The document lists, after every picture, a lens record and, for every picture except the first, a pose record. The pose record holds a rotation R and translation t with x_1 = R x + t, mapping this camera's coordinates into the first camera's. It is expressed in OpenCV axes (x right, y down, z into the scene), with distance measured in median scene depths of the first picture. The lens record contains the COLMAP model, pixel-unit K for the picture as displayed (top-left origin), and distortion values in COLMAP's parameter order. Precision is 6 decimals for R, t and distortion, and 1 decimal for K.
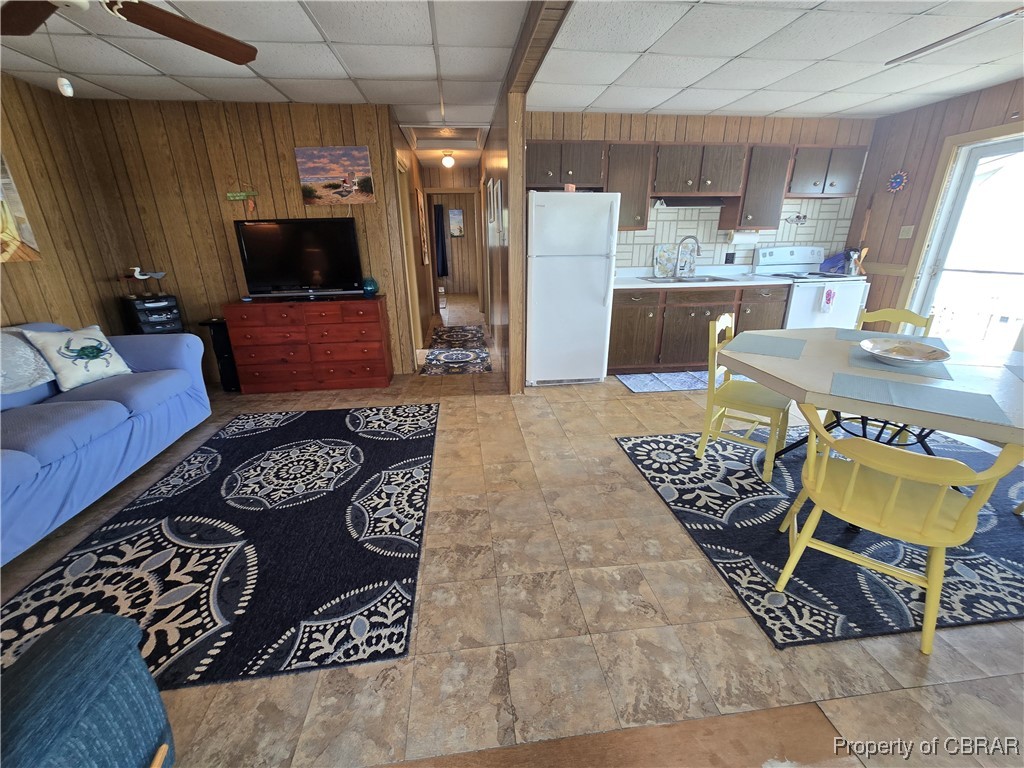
lens RADIAL K [[419.4, 0, 508.3], [0, 419.4, 379.6], [0, 0, 1]] dist [-0.001660, 0.000356]
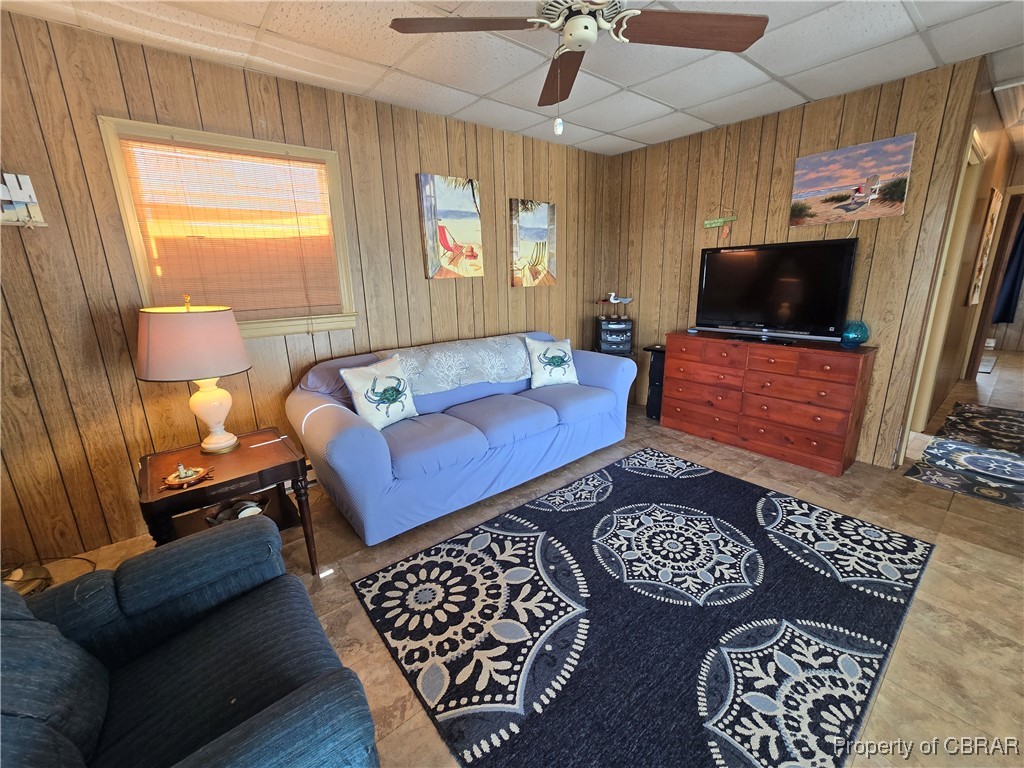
lens RADIAL K [[418.8, 0, 512.9], [0, 418.8, 377.4], [0, 0, 1]] dist [0.000380, 0.000158]
pose [[0.540321, 0.207398, -0.815499, -0.072872], [-0.260973, 0.962664, 0.071913, -0.074817], [0.799966, 0.173967, 0.574273, 0.217225]]
